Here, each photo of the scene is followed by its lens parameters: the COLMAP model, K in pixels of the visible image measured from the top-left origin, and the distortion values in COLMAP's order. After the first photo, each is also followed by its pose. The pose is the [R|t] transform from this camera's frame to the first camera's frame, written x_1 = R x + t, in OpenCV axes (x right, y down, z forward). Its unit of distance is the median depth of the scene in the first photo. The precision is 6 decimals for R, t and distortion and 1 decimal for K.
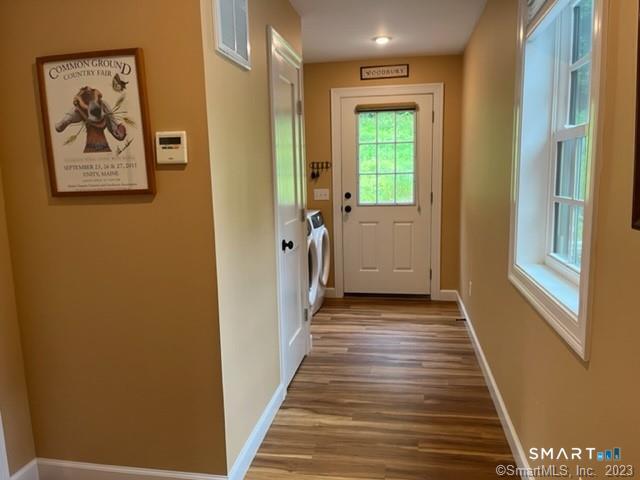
lens RADIAL K [[484.6, 0, 319.1], [0, 484.6, 242.5], [0, 0, 1]] dist [-0.002593, -0.001735]
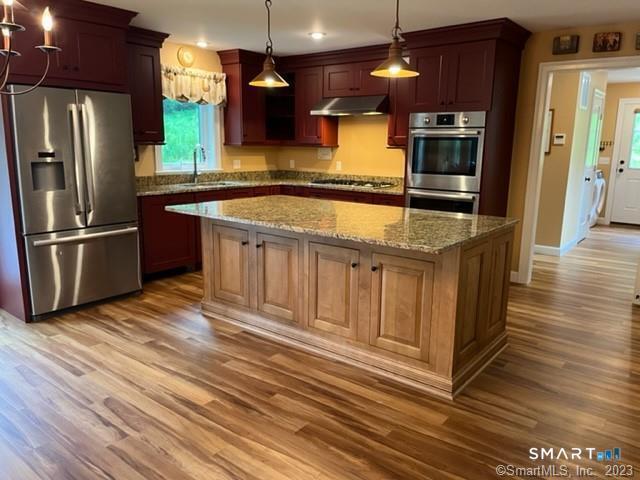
lens RADIAL K [[484.9, 0, 324.4], [0, 484.9, 242.5], [0, 0, 1]] dist [0.067621, -0.095735]
pose [[0.881715, 0.127321, -0.454278, -0.044284], [-0.099311, 0.991410, 0.085108, 0.142967], [0.461212, -0.029926, 0.886785, -1.035373]]
